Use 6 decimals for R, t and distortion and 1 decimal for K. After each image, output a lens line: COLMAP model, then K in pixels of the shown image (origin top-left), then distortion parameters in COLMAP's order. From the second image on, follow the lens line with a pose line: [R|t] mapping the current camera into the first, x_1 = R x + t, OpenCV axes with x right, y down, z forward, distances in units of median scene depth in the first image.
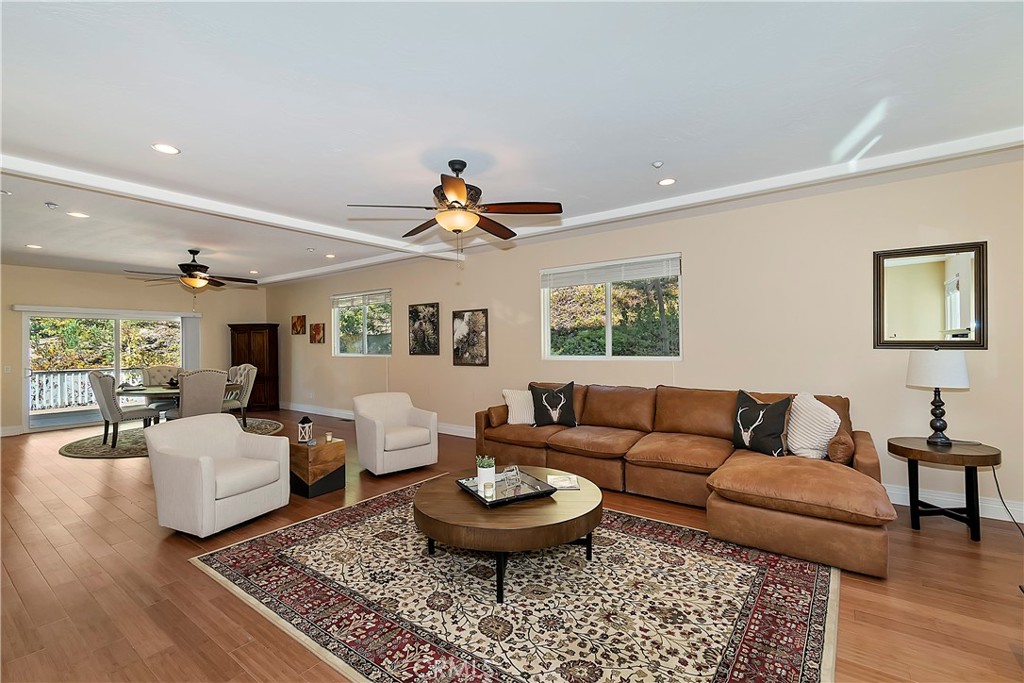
lens RADIAL K [[456.7, 0, 509.2], [0, 456.7, 341.8], [0, 0, 1]] dist [0.000476, 0.000103]
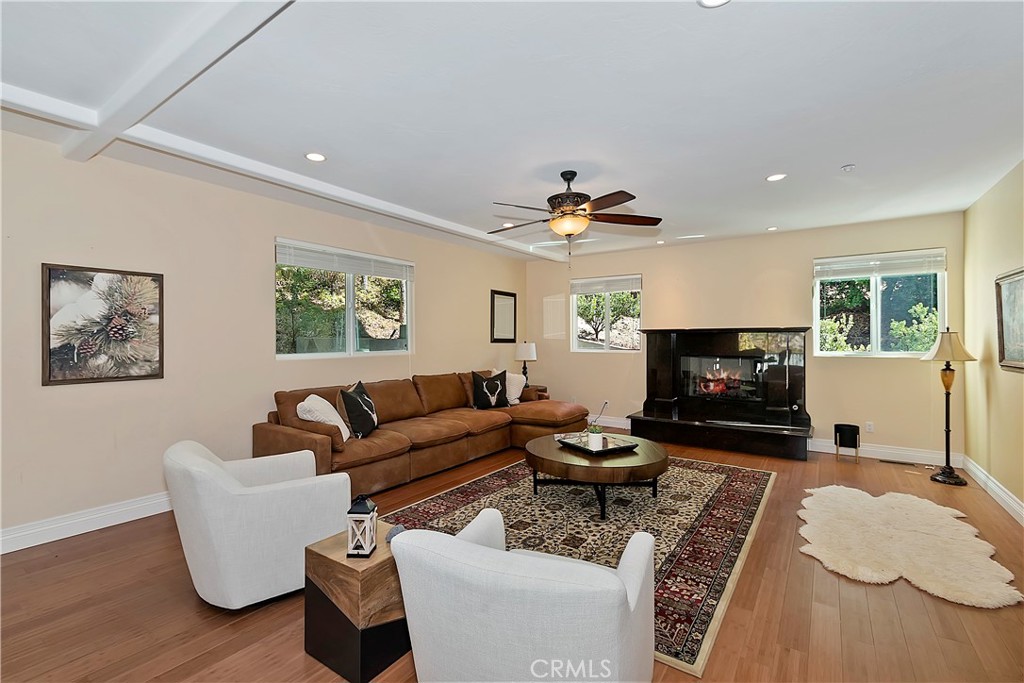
lens RADIAL K [[456.7, 0, 509.2], [0, 456.7, 341.8], [0, 0, 1]] dist [0.000476, 0.000103]
pose [[-0.035265, 0.003356, 0.999372, -1.133113], [-0.000894, 0.999994, -0.003389, 0.019750], [-0.999378, -0.001013, -0.035262, 1.104542]]
